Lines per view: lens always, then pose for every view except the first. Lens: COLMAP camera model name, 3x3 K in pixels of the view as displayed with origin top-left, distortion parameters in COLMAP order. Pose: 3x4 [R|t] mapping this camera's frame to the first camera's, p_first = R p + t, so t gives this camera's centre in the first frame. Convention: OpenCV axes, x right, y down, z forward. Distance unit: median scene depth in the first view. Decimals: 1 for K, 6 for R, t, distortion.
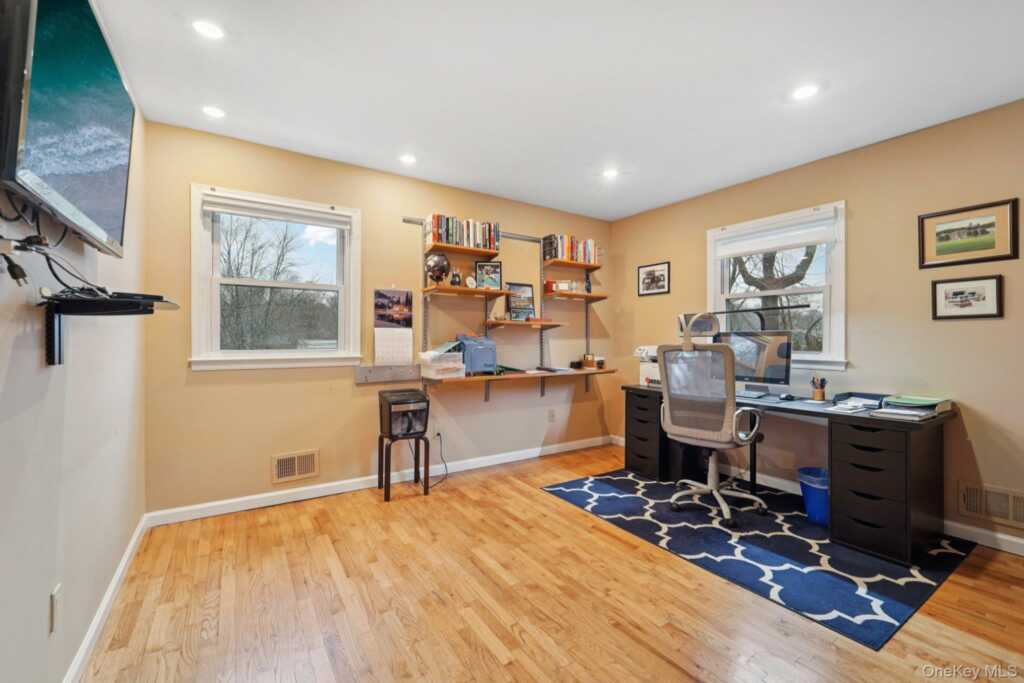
lens RADIAL K [[424.8, 0, 512.0], [0, 424.8, 341.5], [0, 0, 1]] dist [-0.021627, -0.000002]
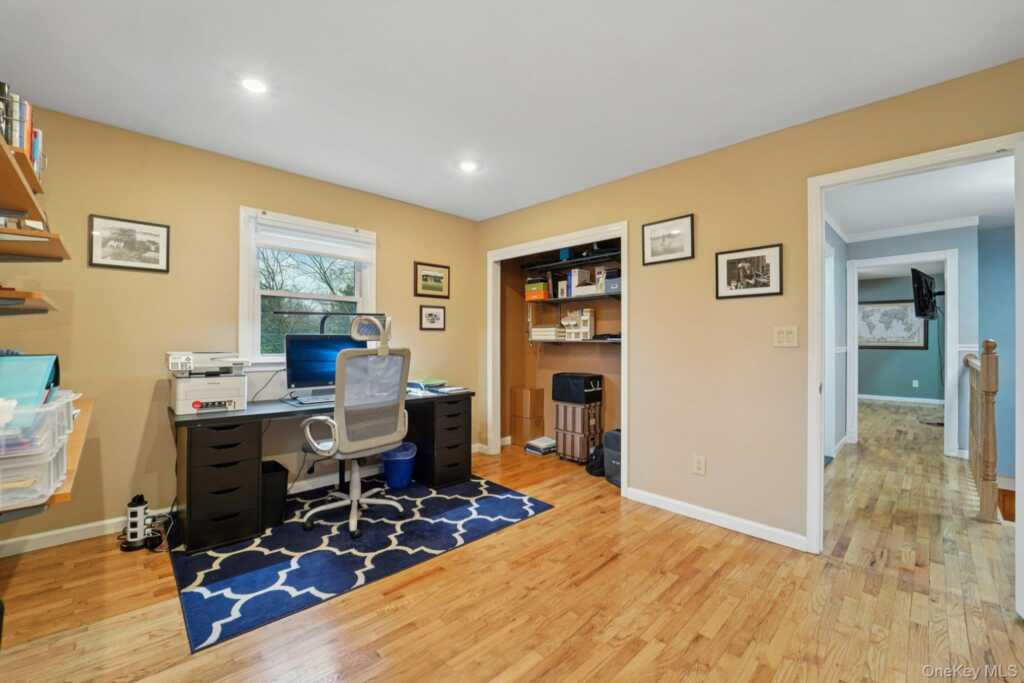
lens RADIAL K [[419.7, 0, 513.1], [0, 419.7, 319.1], [0, 0, 1]] dist [-0.026215, -0.000245]
pose [[-0.196146, 0.054191, 0.979076, -0.547418], [0.004418, 0.998510, -0.054382, -0.002903], [-0.980565, -0.006342, -0.196094, 0.860101]]
